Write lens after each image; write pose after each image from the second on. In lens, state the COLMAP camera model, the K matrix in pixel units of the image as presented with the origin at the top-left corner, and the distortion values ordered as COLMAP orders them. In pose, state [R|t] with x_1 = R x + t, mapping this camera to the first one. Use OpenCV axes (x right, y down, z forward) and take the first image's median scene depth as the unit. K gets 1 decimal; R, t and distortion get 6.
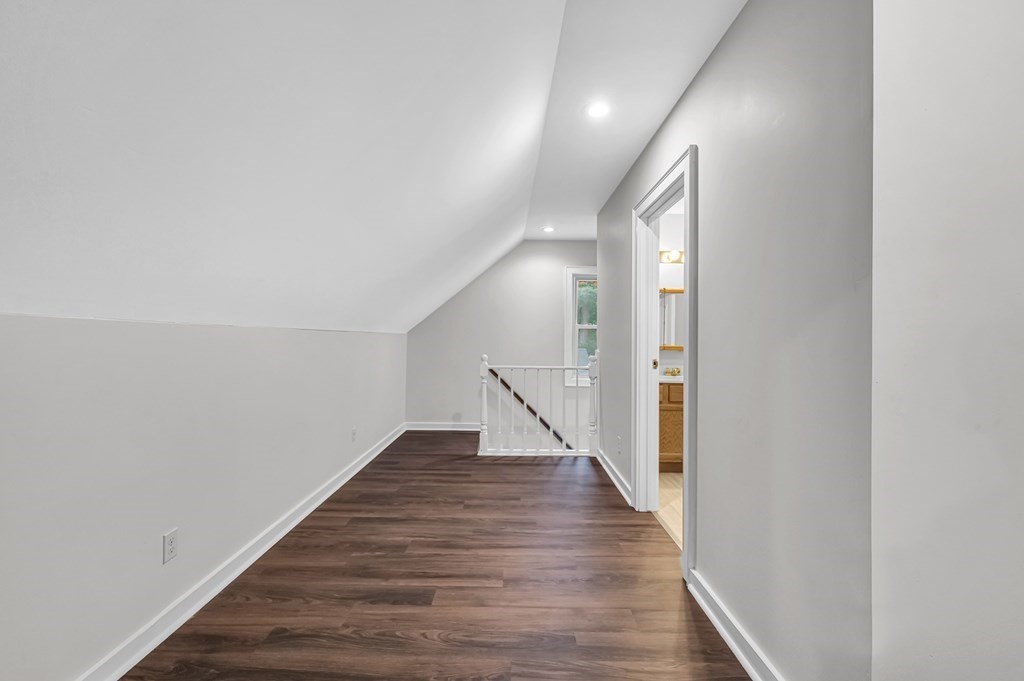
lens RADIAL K [[404.1, 0, 507.5], [0, 404.1, 337.5], [0, 0, 1]] dist [0.000391, 0.000081]
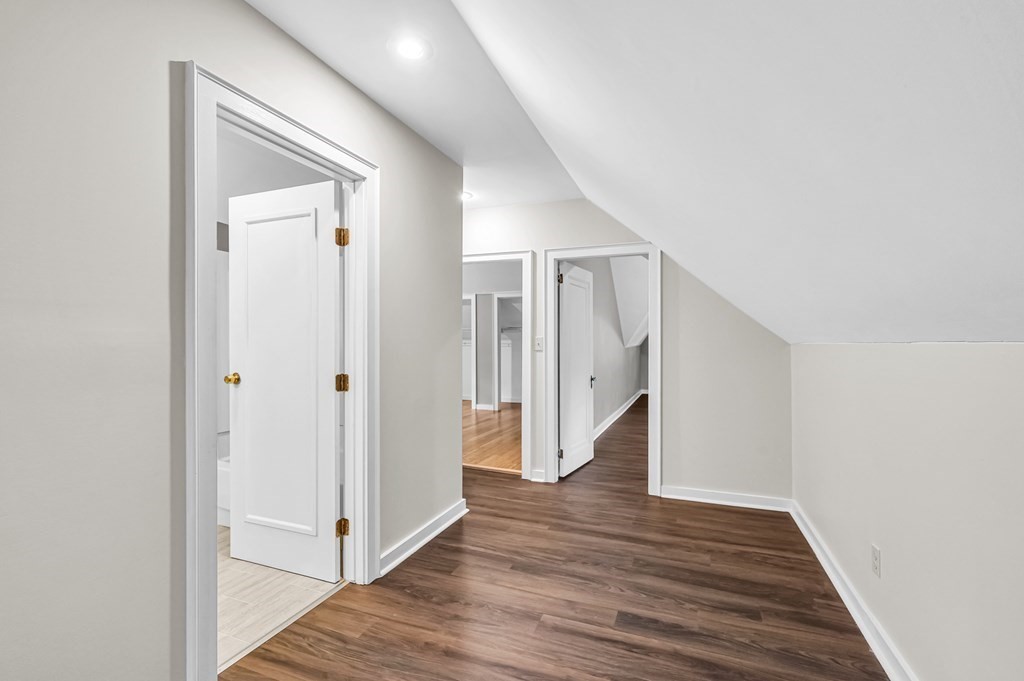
lens RADIAL K [[444.6, 0, 525.0], [0, 444.6, 350.7], [0, 0, 1]] dist [0.000828, 0.000378]
pose [[-0.941865, -0.015421, 0.335638, -0.323549], [-0.013606, 0.999877, 0.007758, -0.008835], [-0.335716, 0.002741, -0.941959, 2.067967]]
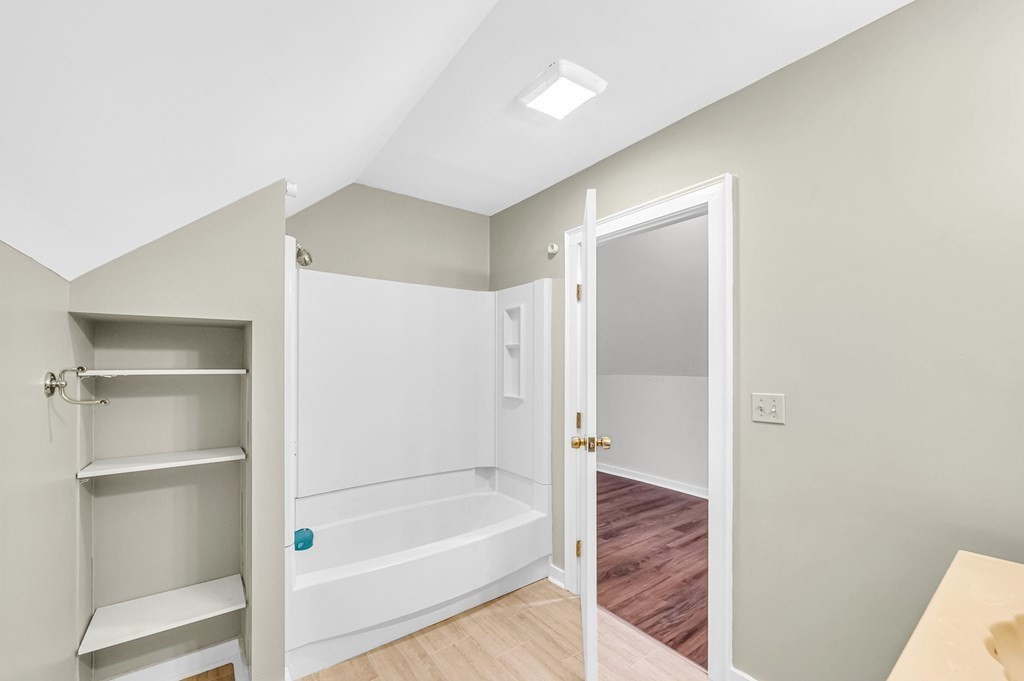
lens RADIAL K [[409.3, 0, 509.6], [0, 409.3, 367.2], [0, 0, 1]] dist [-0.001208, -0.000075]
pose [[-0.790036, -0.016372, -0.612842, 1.471215], [-0.010679, 0.999859, -0.012946, -0.034672], [0.612968, -0.003683, -0.790099, 1.936075]]
